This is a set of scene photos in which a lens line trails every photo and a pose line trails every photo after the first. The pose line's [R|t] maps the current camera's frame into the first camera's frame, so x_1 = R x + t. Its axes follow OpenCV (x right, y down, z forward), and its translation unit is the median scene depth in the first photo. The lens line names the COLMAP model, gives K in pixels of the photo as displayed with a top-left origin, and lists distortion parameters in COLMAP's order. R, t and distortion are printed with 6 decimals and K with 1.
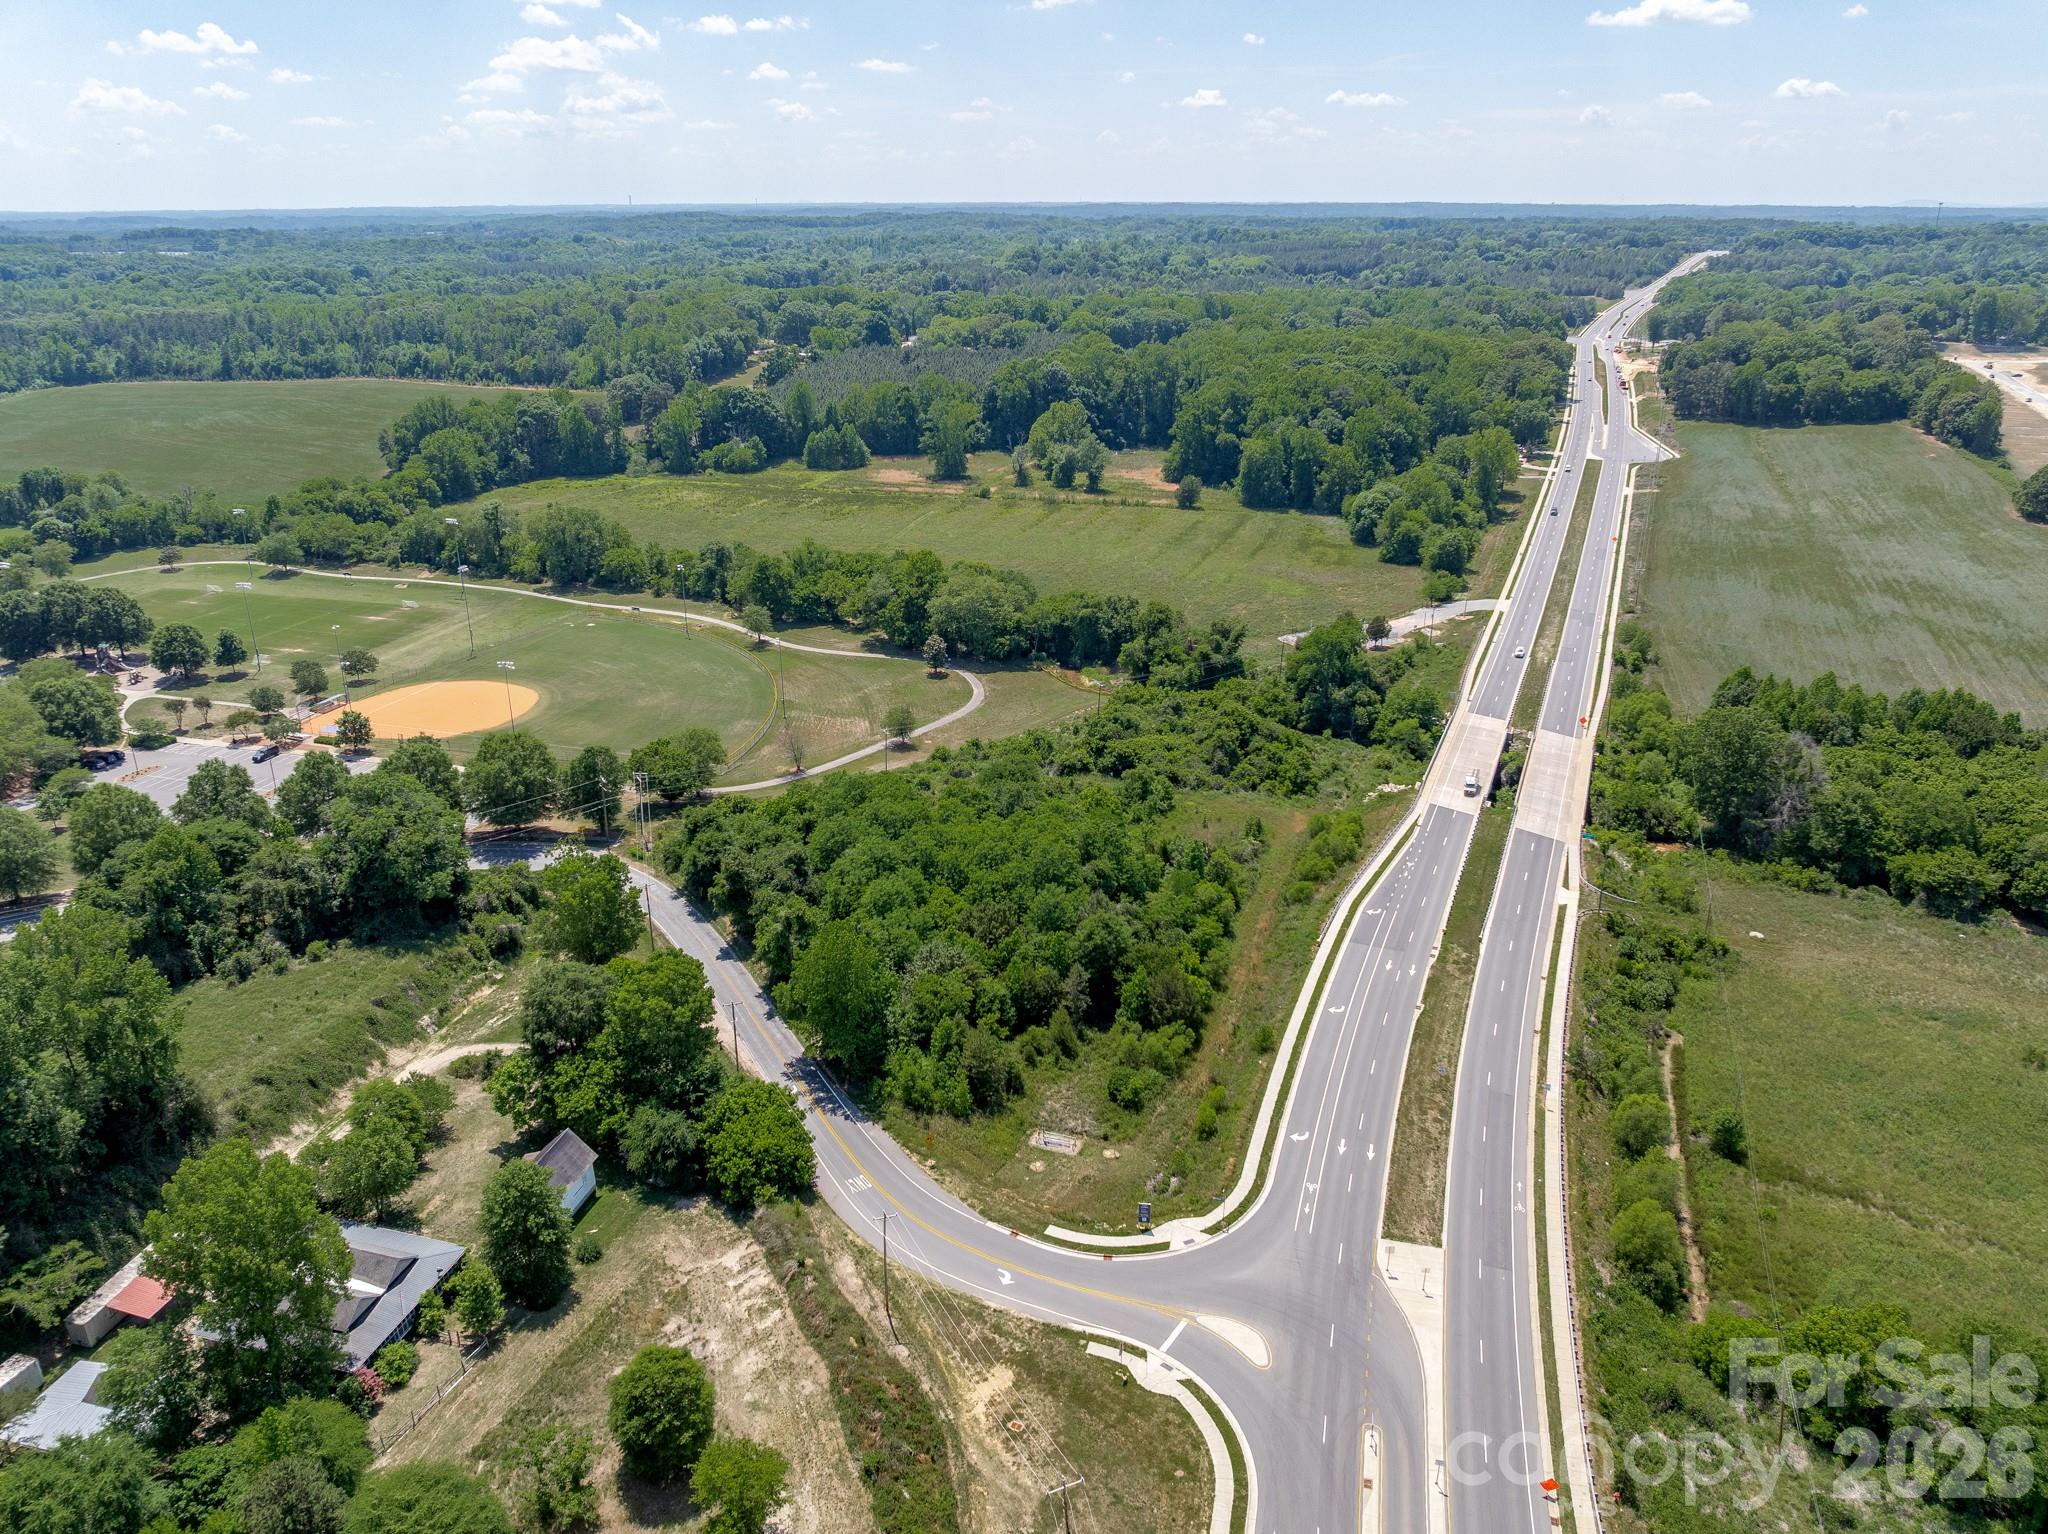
lens RADIAL K [[1420.4, 0, 1024.0], [0, 1420.4, 767.0], [0, 0, 1]] dist [-0.039348, 0.007067]
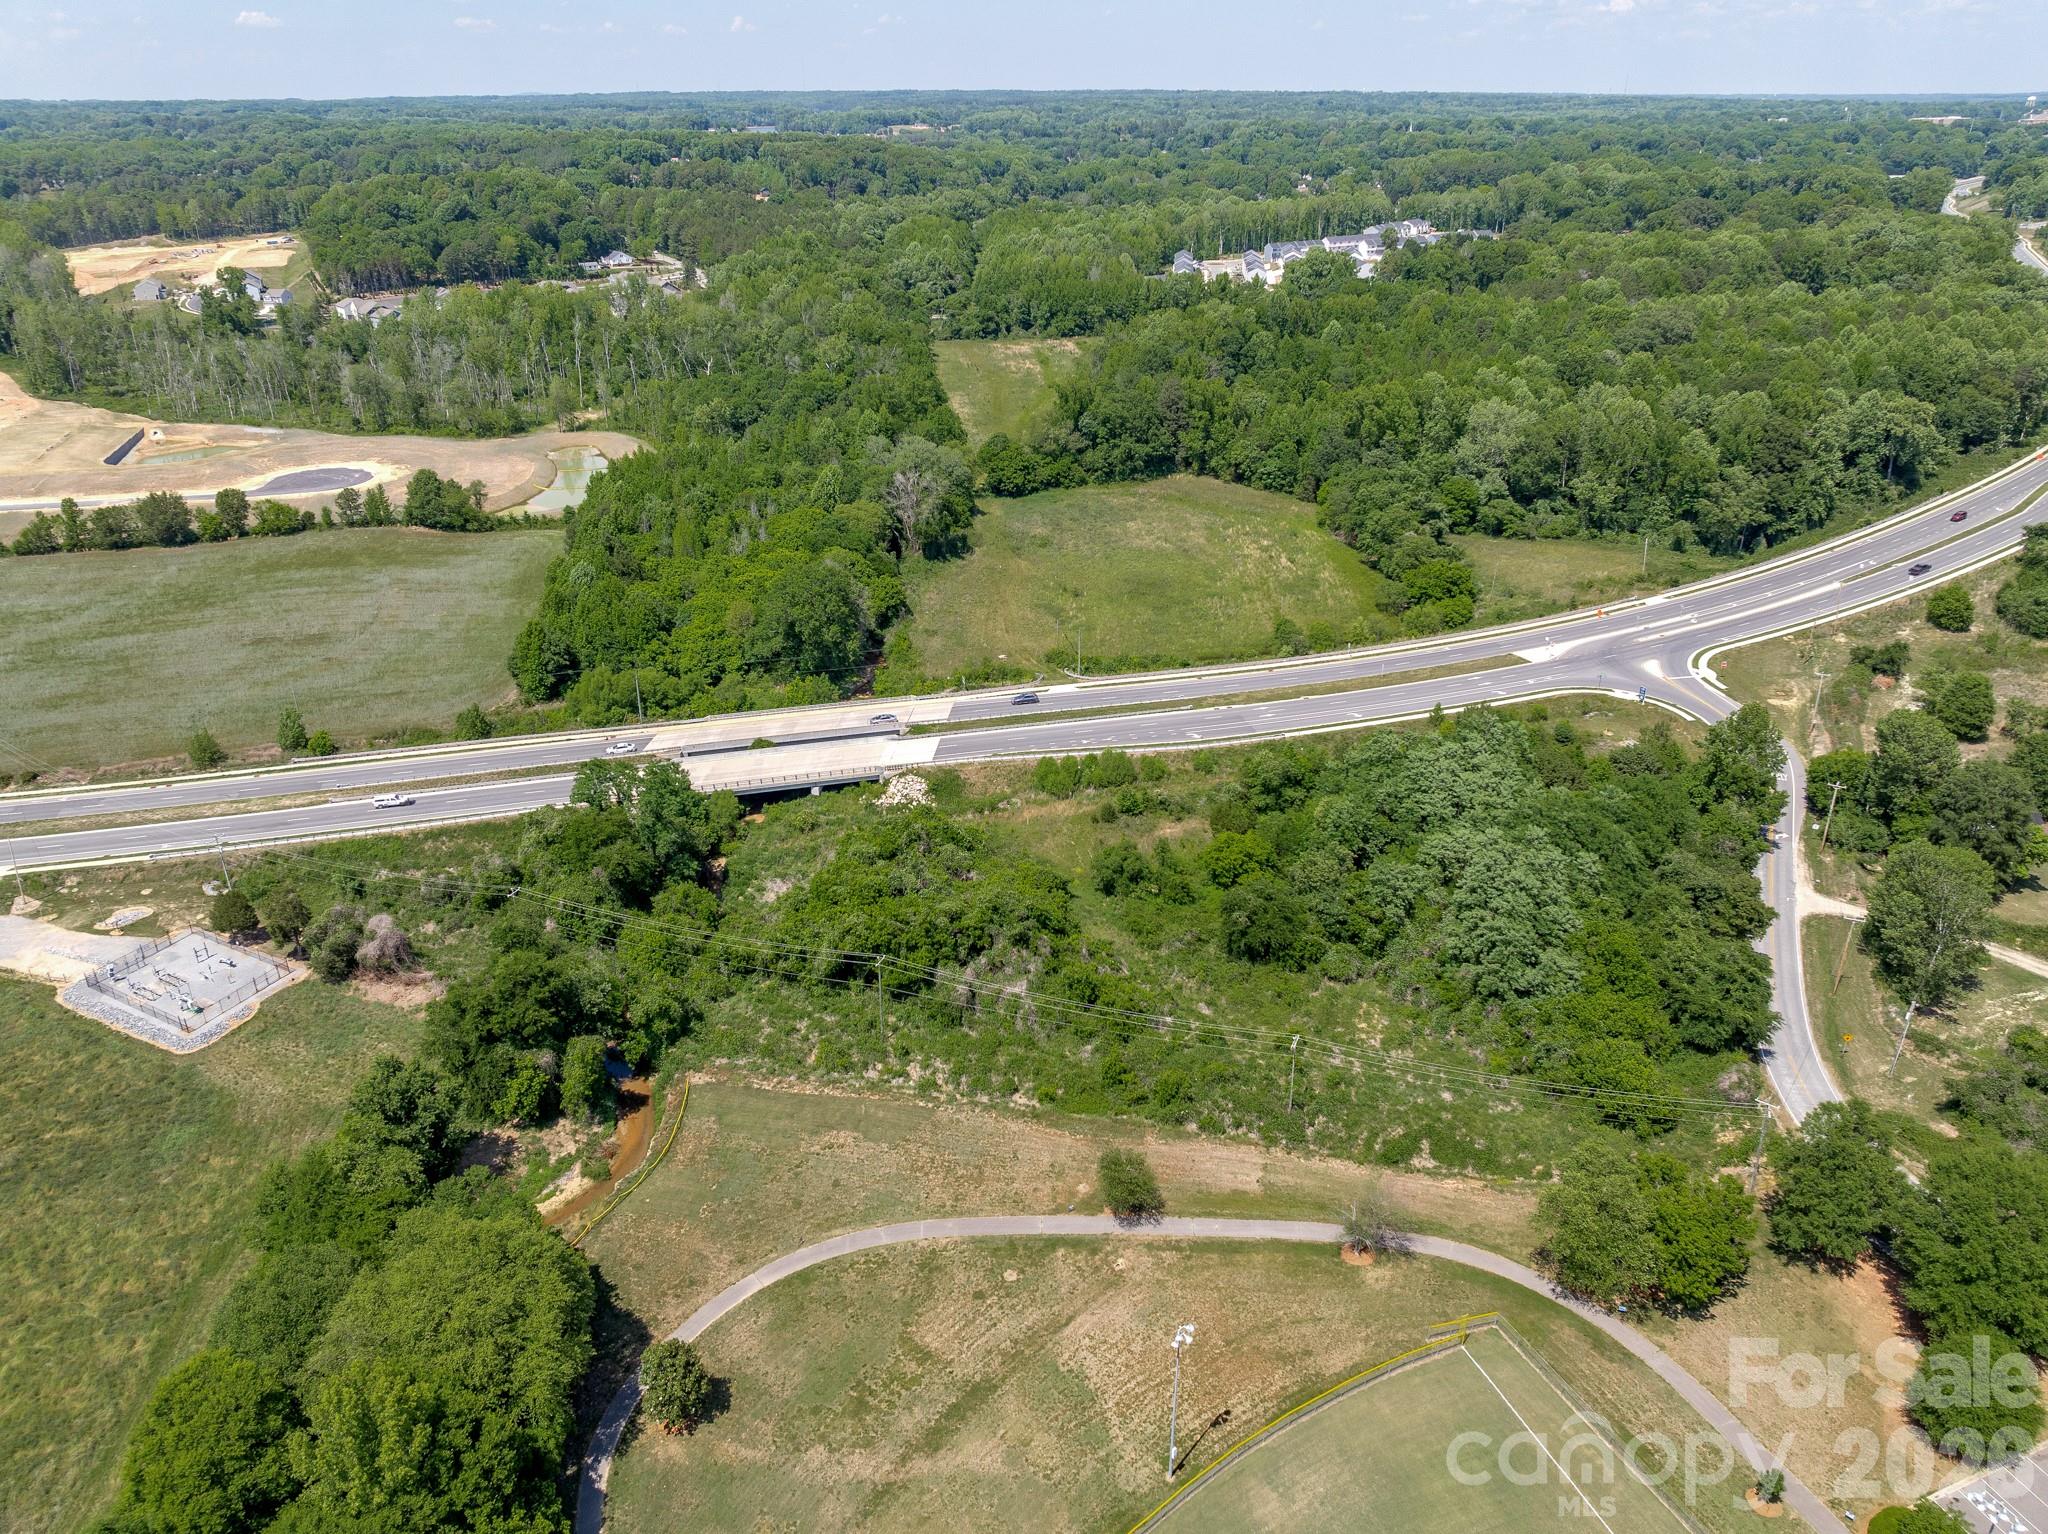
lens RADIAL K [[1442.0, 0, 1024.0], [0, 1442.0, 767.0], [0, 0, 1]] dist [-0.032848, -0.008831]
pose [[-0.609793, -0.341074, 0.715417, -0.517259], [0.294927, 0.740188, 0.604268, -0.625956], [-0.735643, 0.579474, -0.350769, 1.525781]]
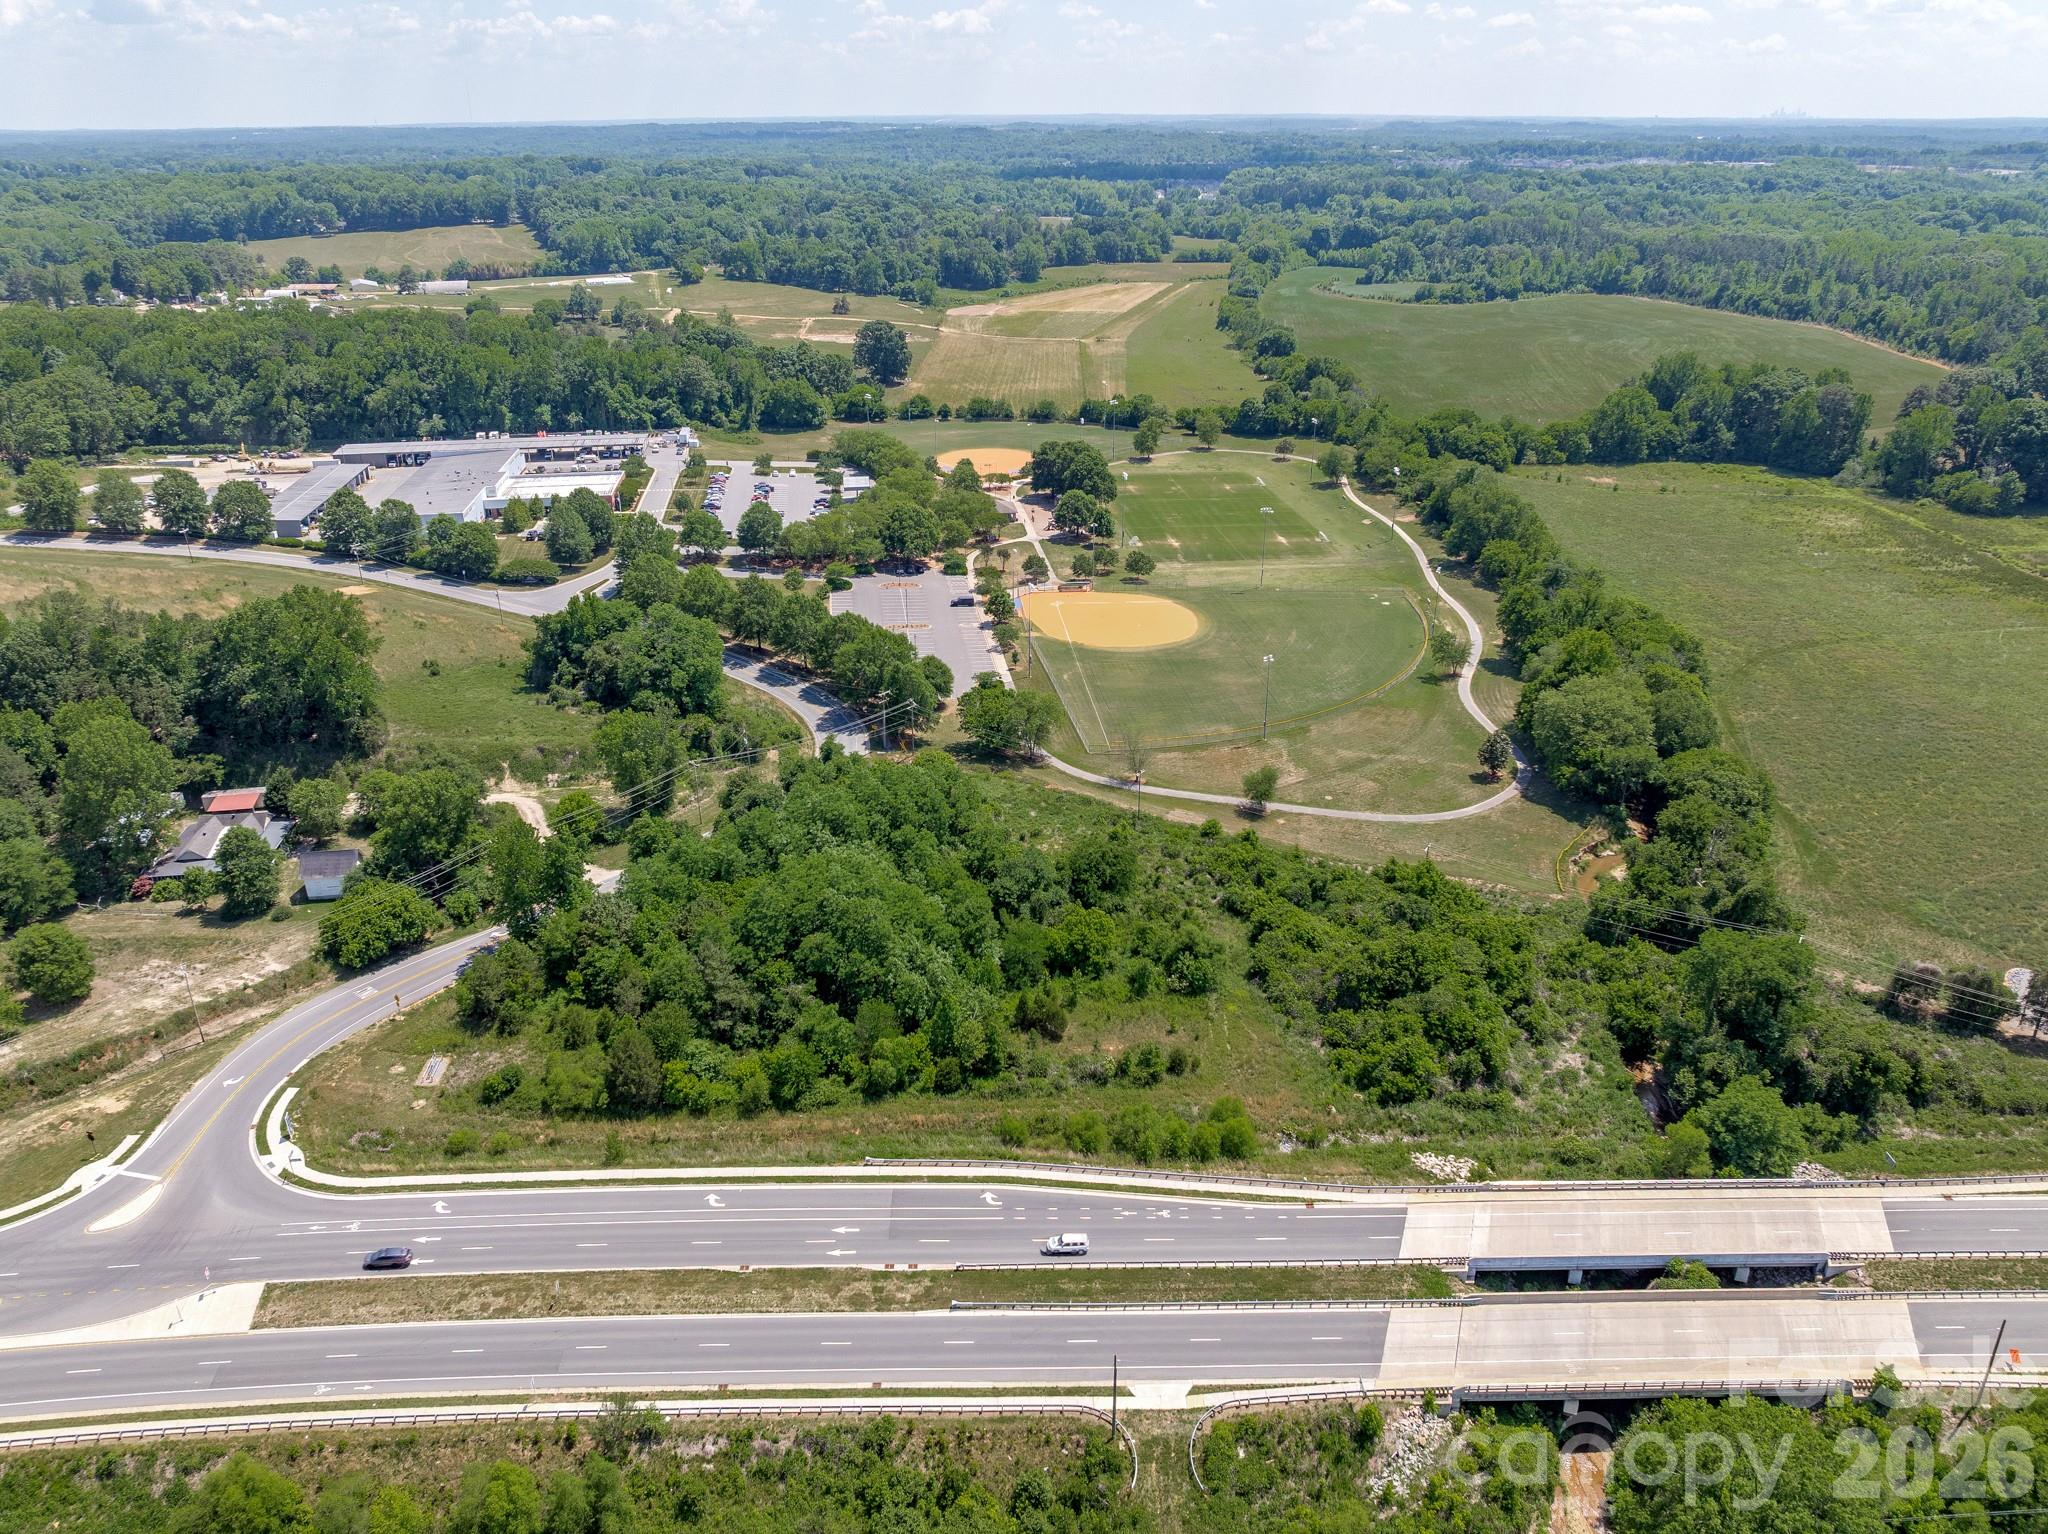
lens RADIAL K [[1420.4, 0, 1024.0], [0, 1420.4, 767.0], [0, 0, 1]] dist [-0.039348, 0.007067]
pose [[0.393426, 0.388468, -0.833252, 0.779783], [-0.340972, 0.903358, 0.260159, -0.297455], [0.853788, 0.181762, 0.487861, 0.616754]]
